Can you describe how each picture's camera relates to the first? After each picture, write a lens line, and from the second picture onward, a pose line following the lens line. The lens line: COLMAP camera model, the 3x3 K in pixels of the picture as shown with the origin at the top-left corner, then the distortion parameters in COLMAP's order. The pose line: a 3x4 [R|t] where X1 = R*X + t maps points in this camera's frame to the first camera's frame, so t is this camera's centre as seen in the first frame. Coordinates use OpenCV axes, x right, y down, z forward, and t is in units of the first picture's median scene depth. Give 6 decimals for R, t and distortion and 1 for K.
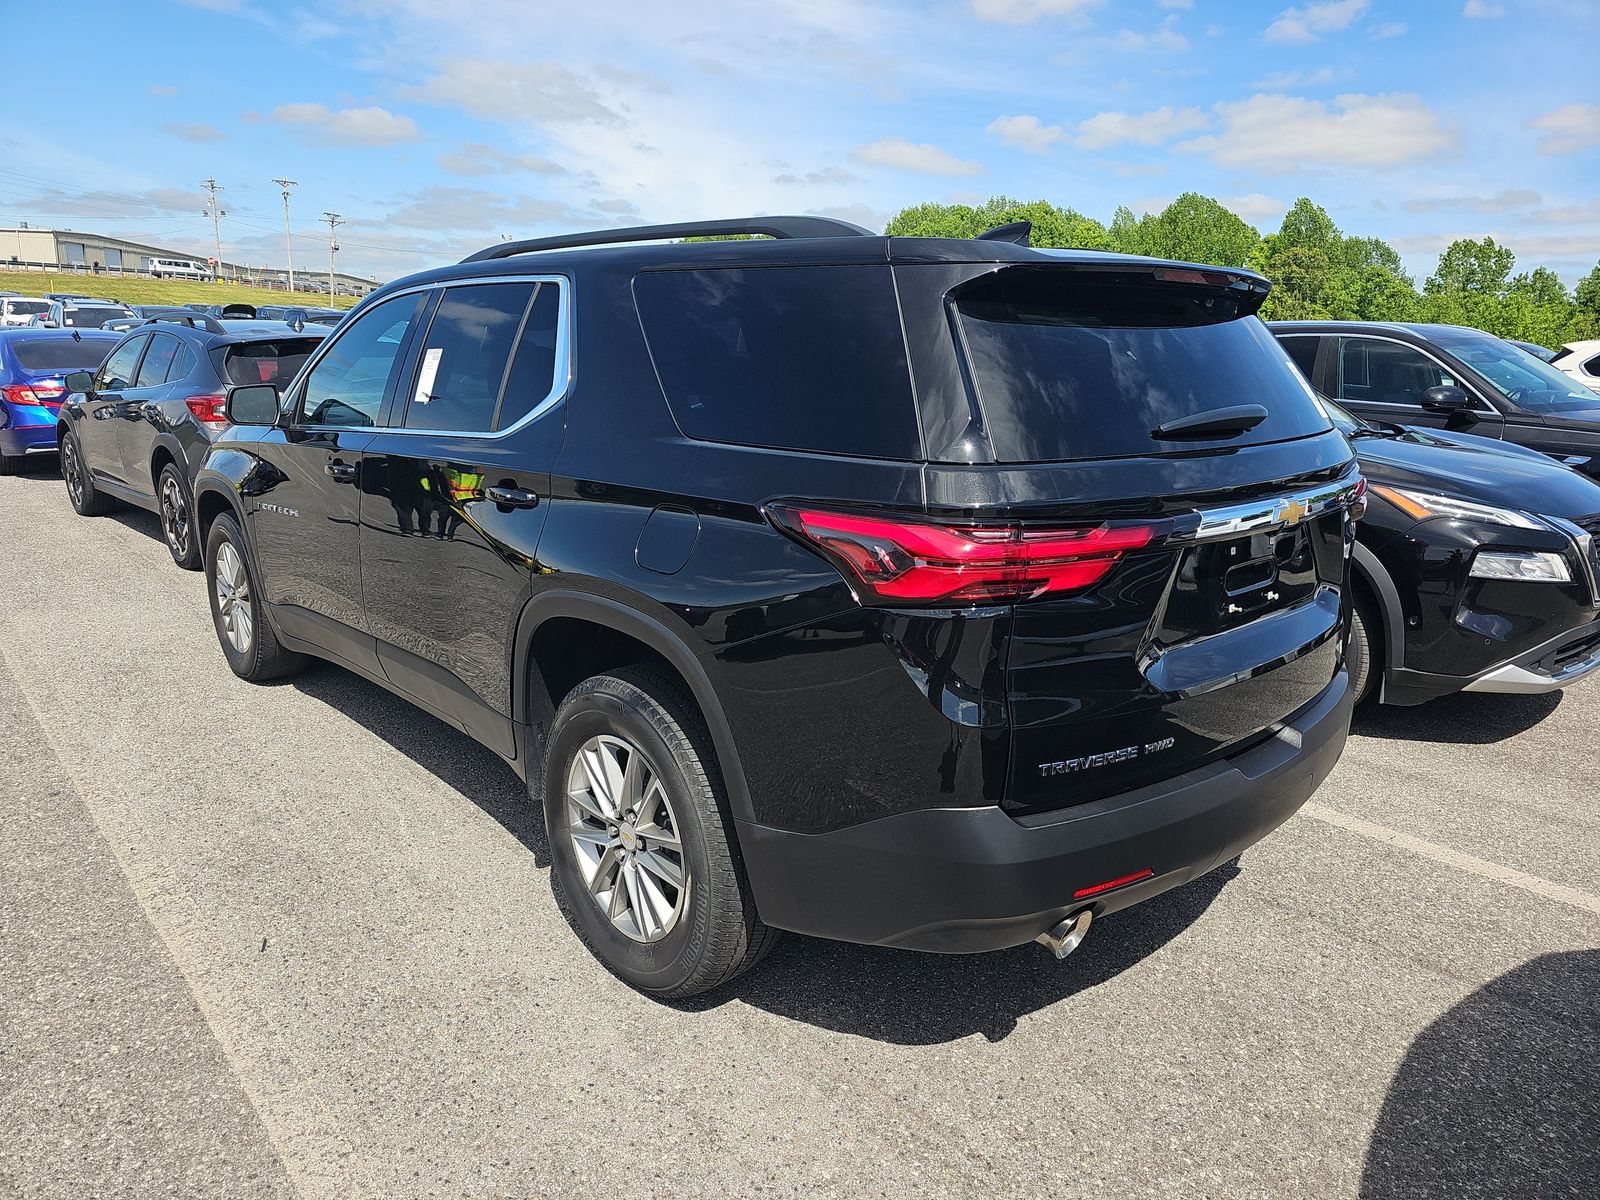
lens RADIAL K [[1079.6, 0, 800.0], [0, 1079.6, 600.0], [0, 0, 1]] dist [0.042016, -0.043425]
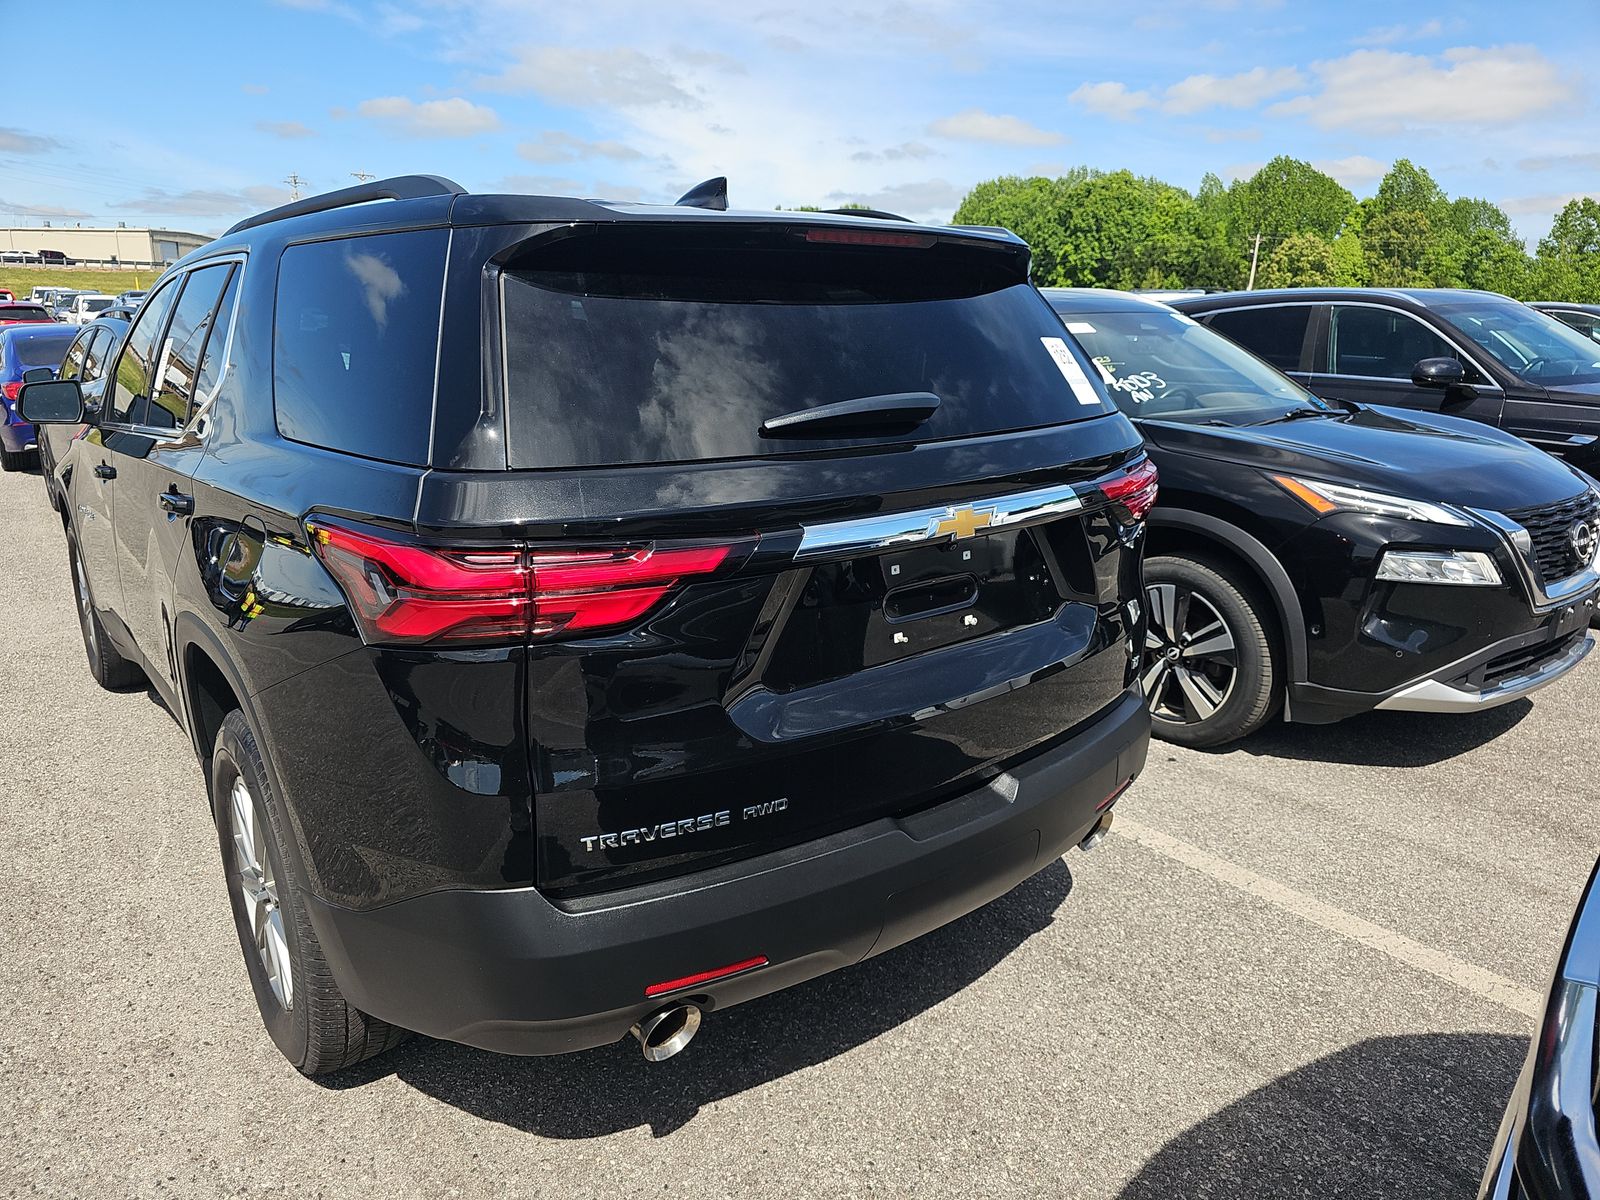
lens RADIAL K [[1088.2, 0, 795.3], [0, 1088.2, 605.8], [0, 0, 1]] dist [0.033195, -0.036649]
pose [[0.997220, -0.001882, -0.074483, 0.210832], [0.003352, 0.999802, 0.019607, -0.018625], [0.074432, -0.019802, 0.997029, 0.090201]]
